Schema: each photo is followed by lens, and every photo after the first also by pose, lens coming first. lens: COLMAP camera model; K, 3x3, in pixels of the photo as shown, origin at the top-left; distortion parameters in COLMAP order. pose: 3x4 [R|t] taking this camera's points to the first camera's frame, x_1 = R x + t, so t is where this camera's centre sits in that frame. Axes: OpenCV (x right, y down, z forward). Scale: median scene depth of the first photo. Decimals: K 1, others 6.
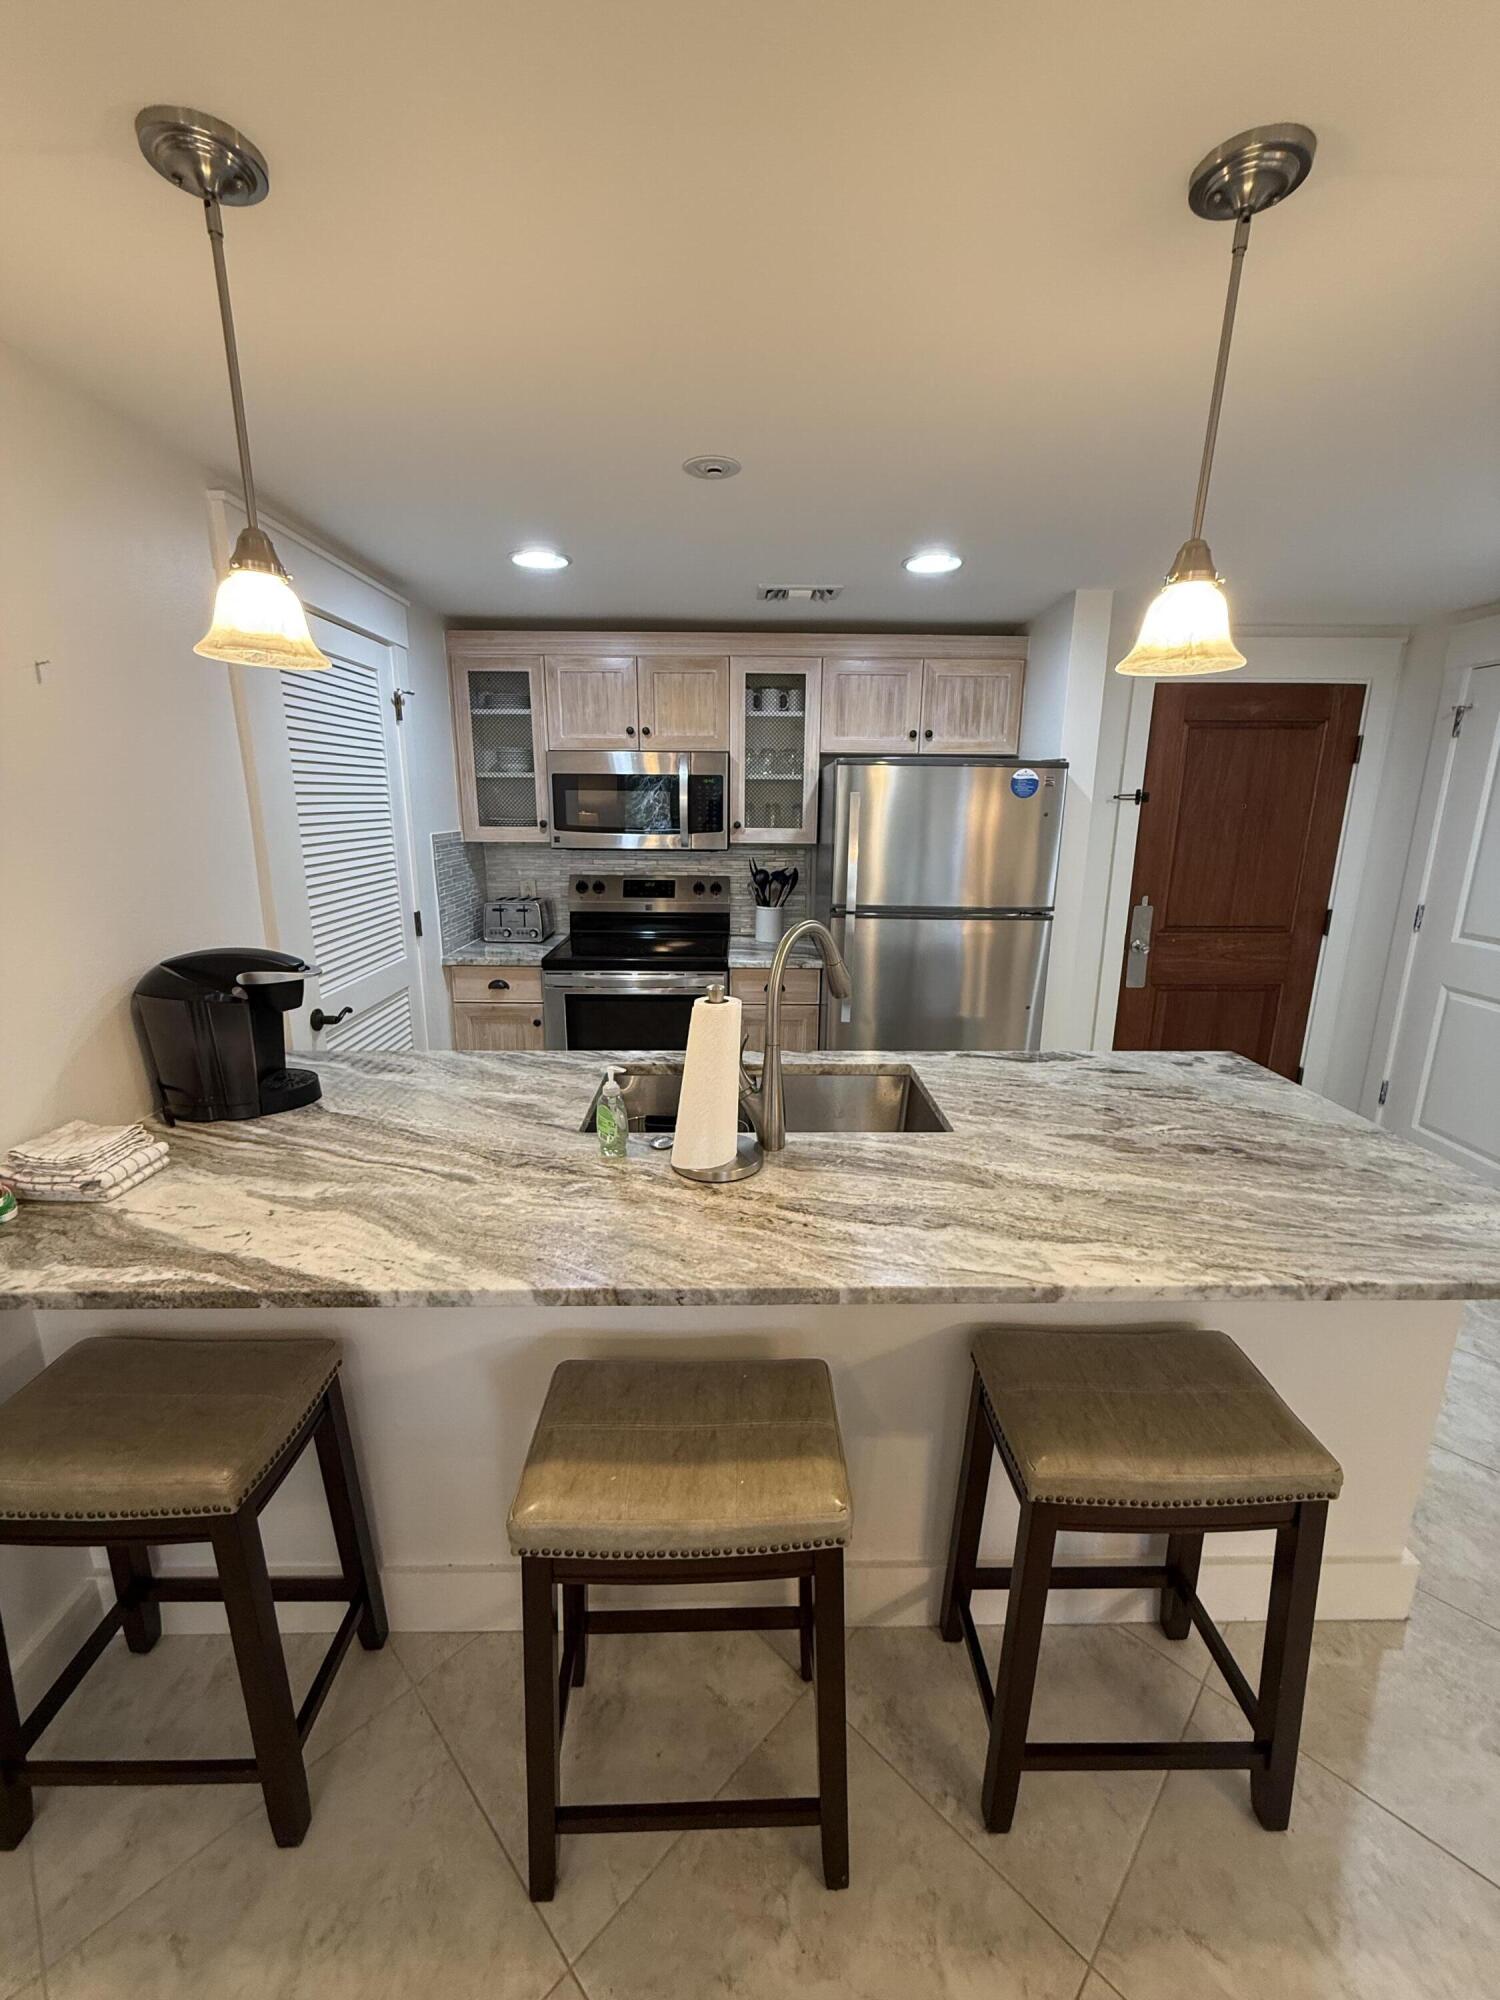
lens RADIAL K [[798.5, 0, 756.8], [0, 798.5, 992.1], [0, 0, 1]] dist [0.001245, -0.000256]
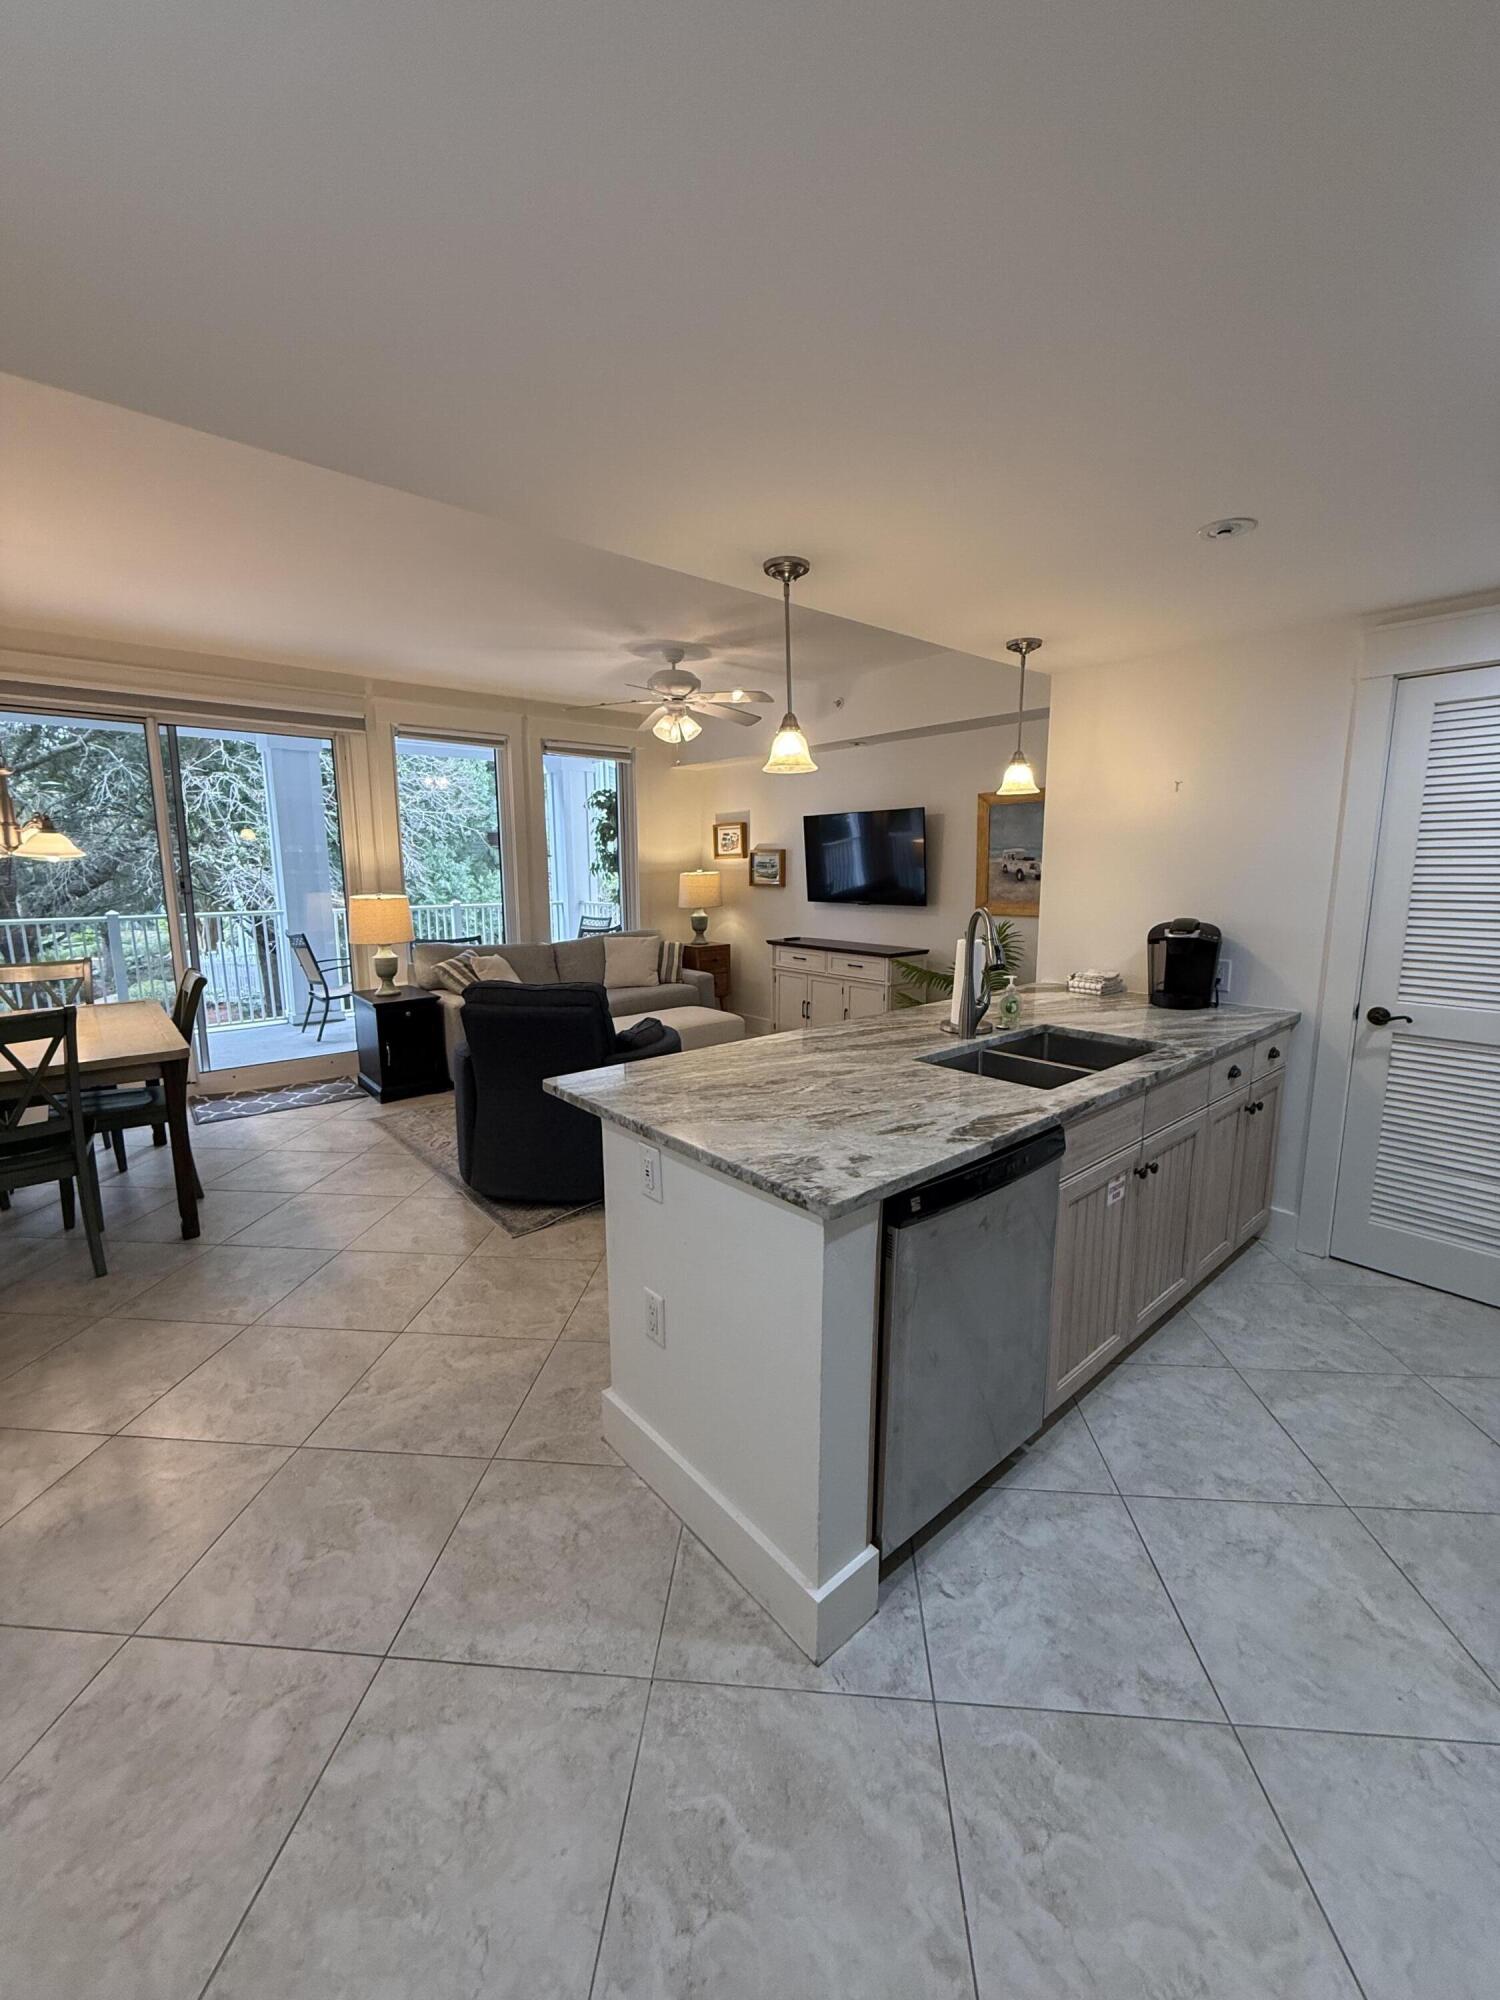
lens RADIAL K [[798.5, 0, 751.8], [0, 798.5, 990.3], [0, 0, 1]] dist [0.001245, -0.000256]
pose [[-0.770130, 0.098390, -0.630253, 0.668454], [-0.149377, 0.932743, 0.328141, -0.181818], [0.620150, 0.346857, -0.703636, 0.880004]]
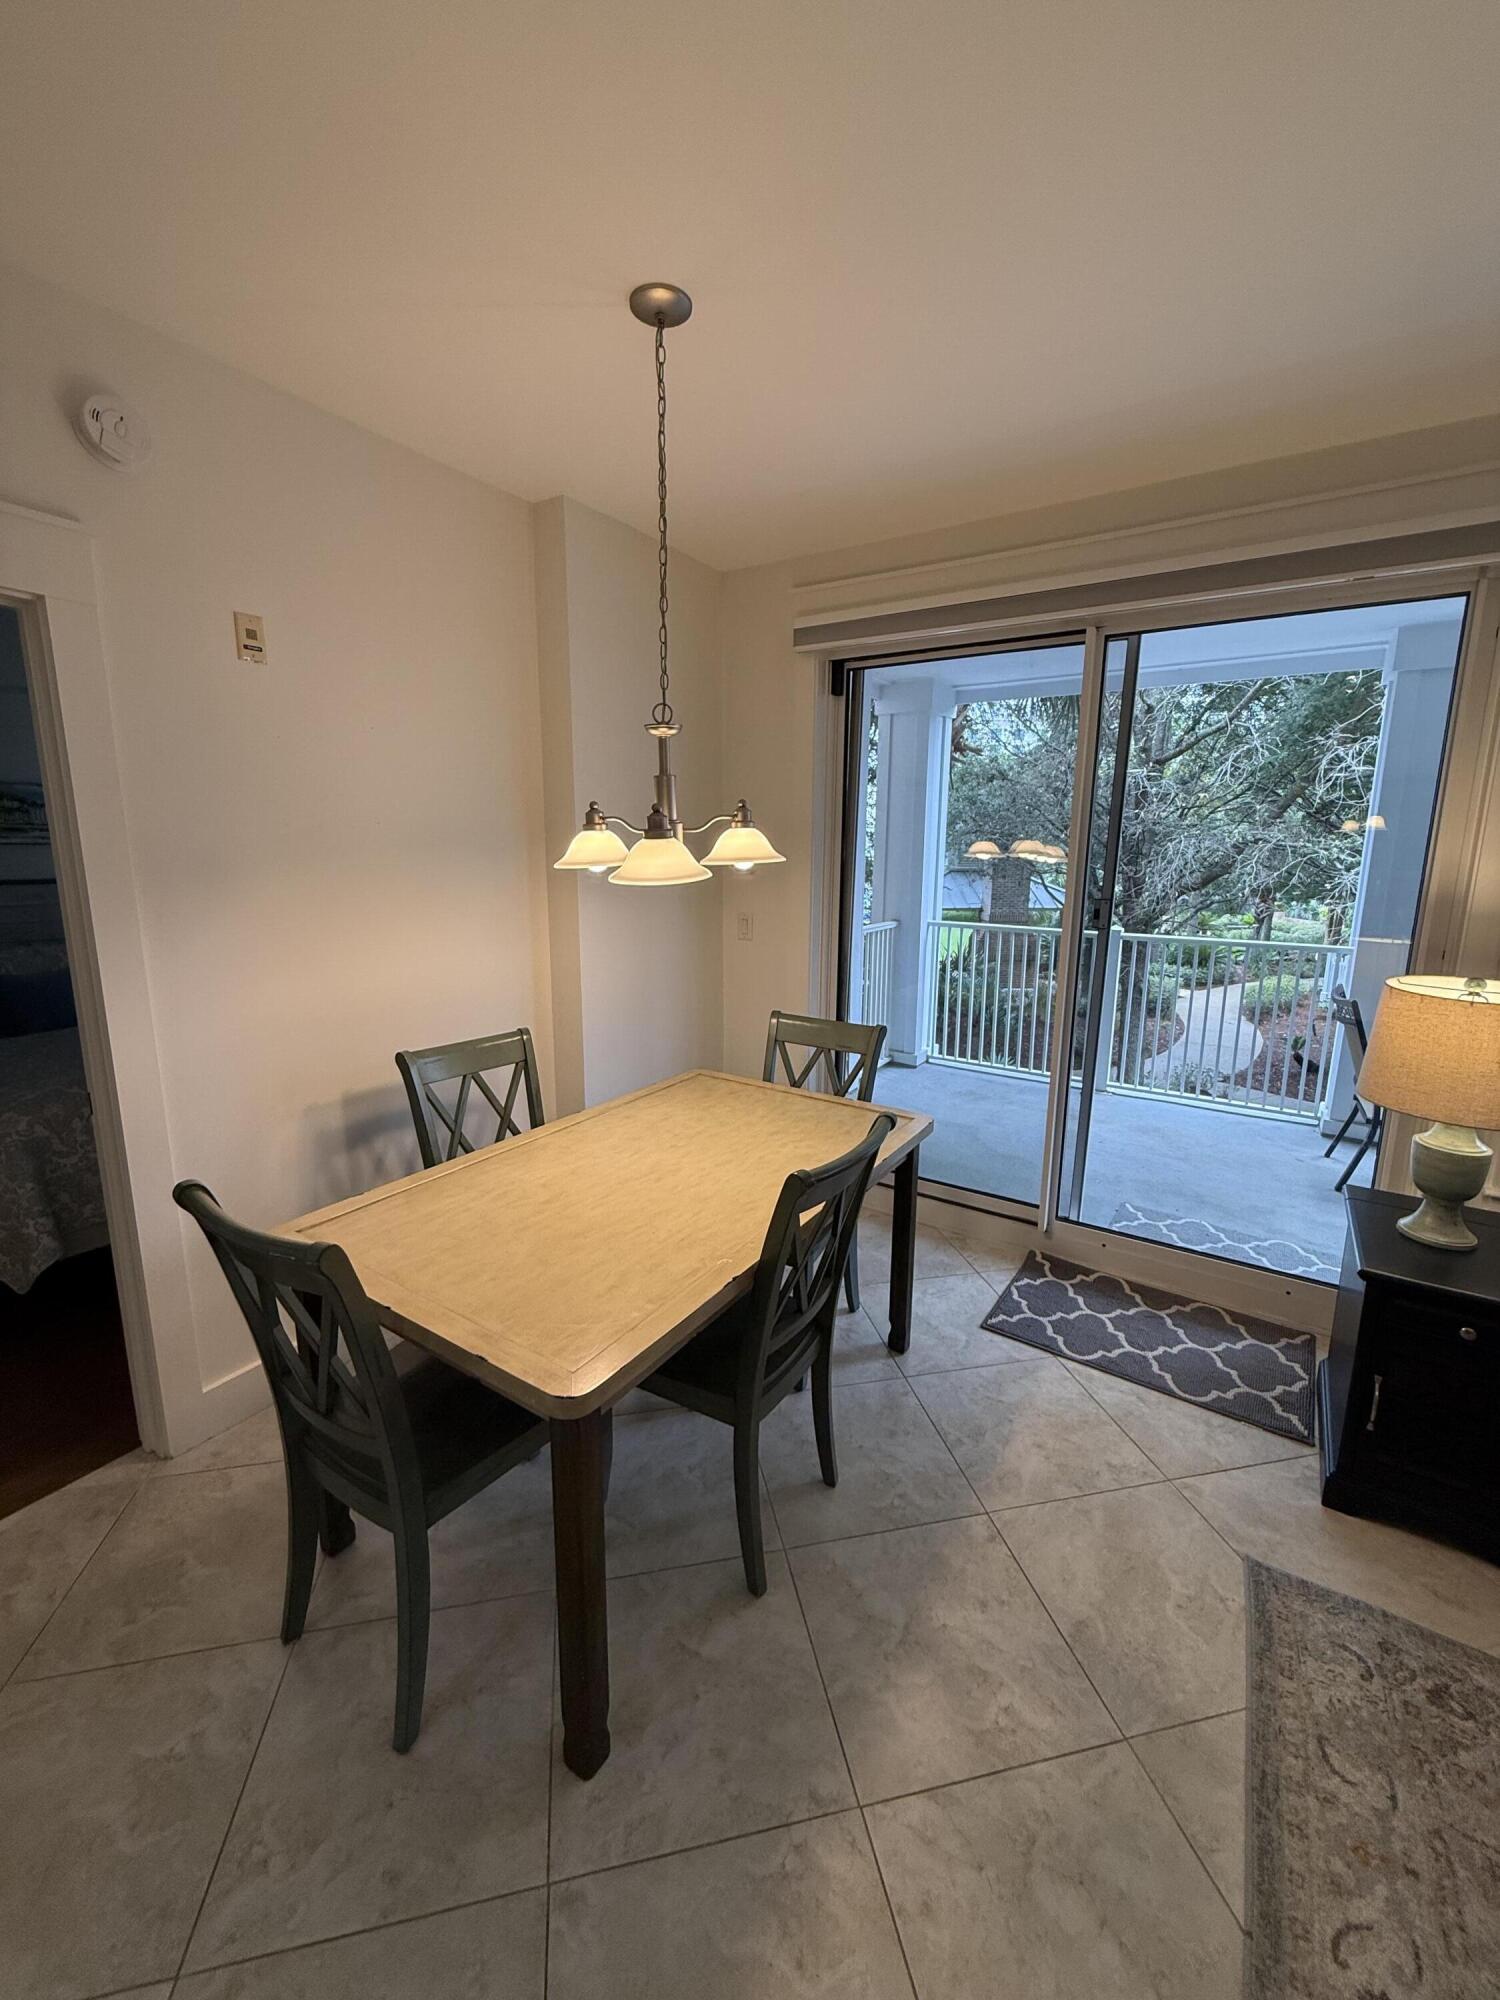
lens RADIAL K [[798.5, 0, 750.8], [0, 798.5, 990.0], [0, 0, 1]] dist [0.001245, -0.000256]
pose [[-0.833080, -0.114958, 0.541075, 0.567310], [0.113685, 0.921702, 0.370865, -0.125958], [-0.541344, 0.370472, -0.754783, 0.595967]]
